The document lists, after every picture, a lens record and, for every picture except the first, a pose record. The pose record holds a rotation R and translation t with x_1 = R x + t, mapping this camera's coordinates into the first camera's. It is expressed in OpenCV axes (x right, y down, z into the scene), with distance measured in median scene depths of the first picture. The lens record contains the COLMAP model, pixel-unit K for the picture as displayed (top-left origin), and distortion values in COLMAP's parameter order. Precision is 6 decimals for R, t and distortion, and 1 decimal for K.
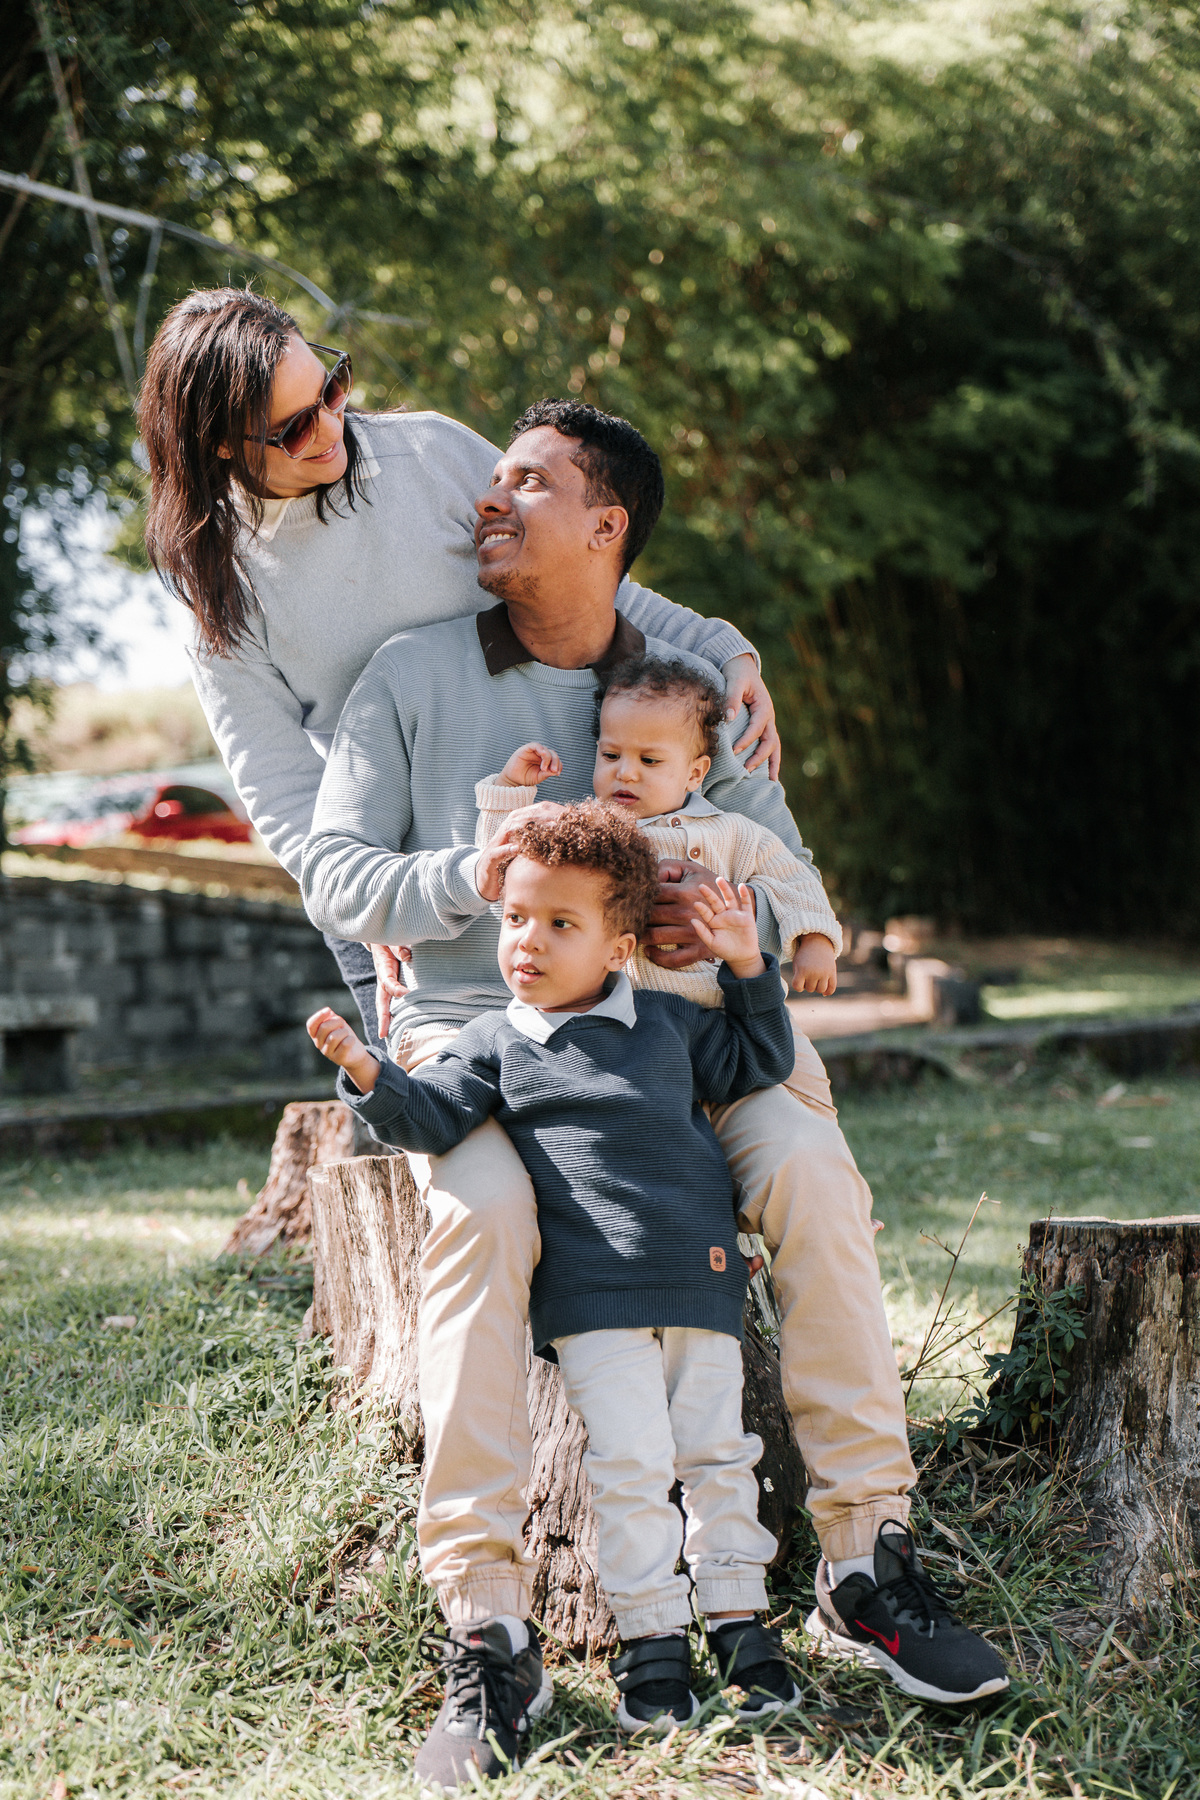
lens RADIAL K [[2967.1, 0, 600.0], [0, 2967.1, 900.0], [0, 0, 1]] dist [0.017023, -0.027650]
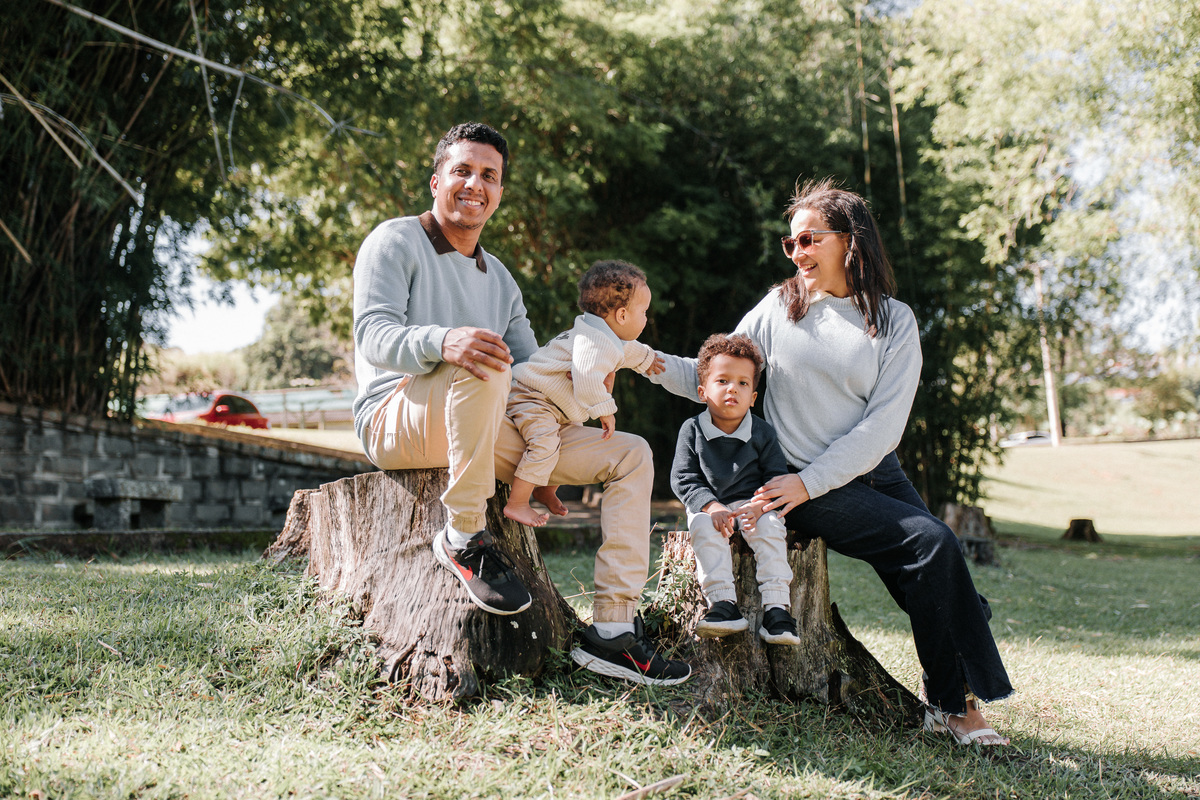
lens RADIAL K [[1590.4, 0, 600.0], [0, 1590.4, 400.0], [0, 0, 1]] dist [-0.004934, 0.025895]
pose [[0.994637, 0.054620, 0.087831, -0.002898], [-0.050669, 0.997628, -0.046601, 0.074631], [-0.090168, 0.041900, 0.995045, -0.087660]]
